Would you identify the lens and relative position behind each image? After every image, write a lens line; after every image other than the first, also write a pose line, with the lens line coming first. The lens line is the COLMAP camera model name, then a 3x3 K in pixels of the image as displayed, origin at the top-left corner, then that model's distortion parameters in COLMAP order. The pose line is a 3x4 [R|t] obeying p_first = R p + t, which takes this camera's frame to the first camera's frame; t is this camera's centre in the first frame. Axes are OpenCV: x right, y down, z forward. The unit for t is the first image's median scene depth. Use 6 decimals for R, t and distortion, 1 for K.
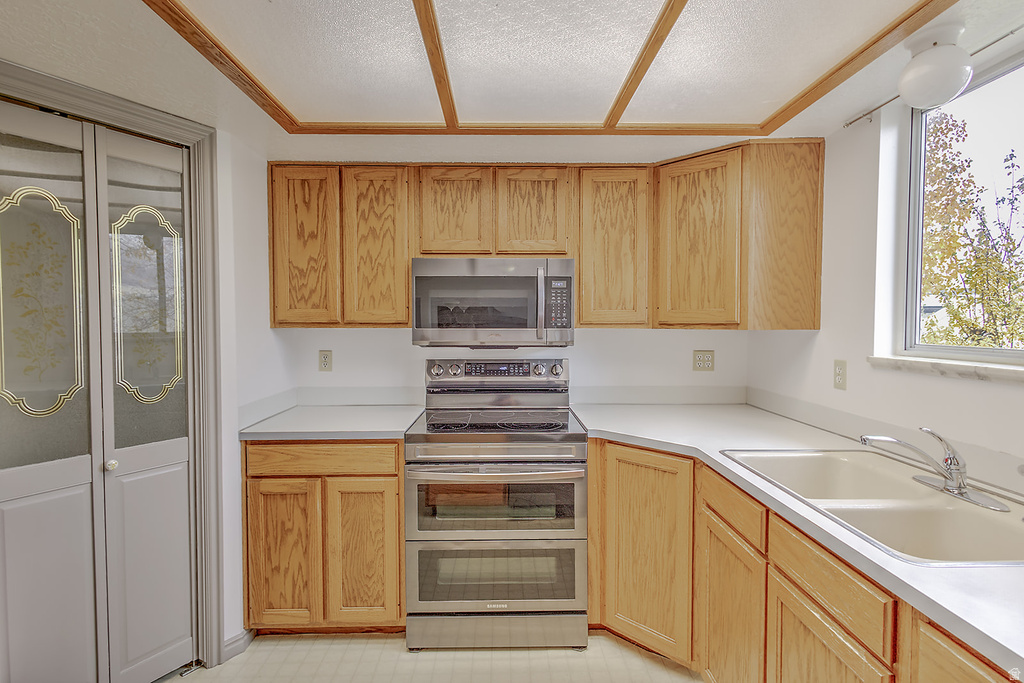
lens RADIAL K [[492.6, 0, 503.3], [0, 492.6, 336.3], [0, 0, 1]] dist [0.012179, -0.004533]
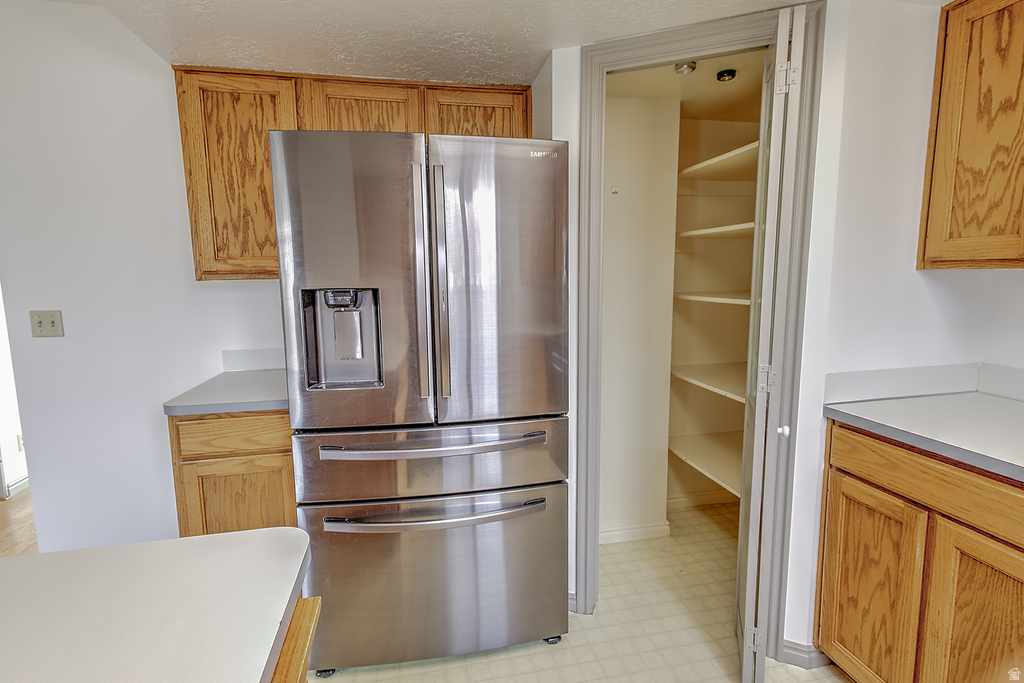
lens RADIAL K [[492.6, 0, 503.3], [0, 492.6, 336.3], [0, 0, 1]] dist [0.012179, -0.004533]
pose [[0.187116, 0.123139, -0.974589, 0.099303], [-0.013337, 0.992339, 0.122821, -0.001886], [0.982247, -0.009983, 0.187325, 0.317592]]
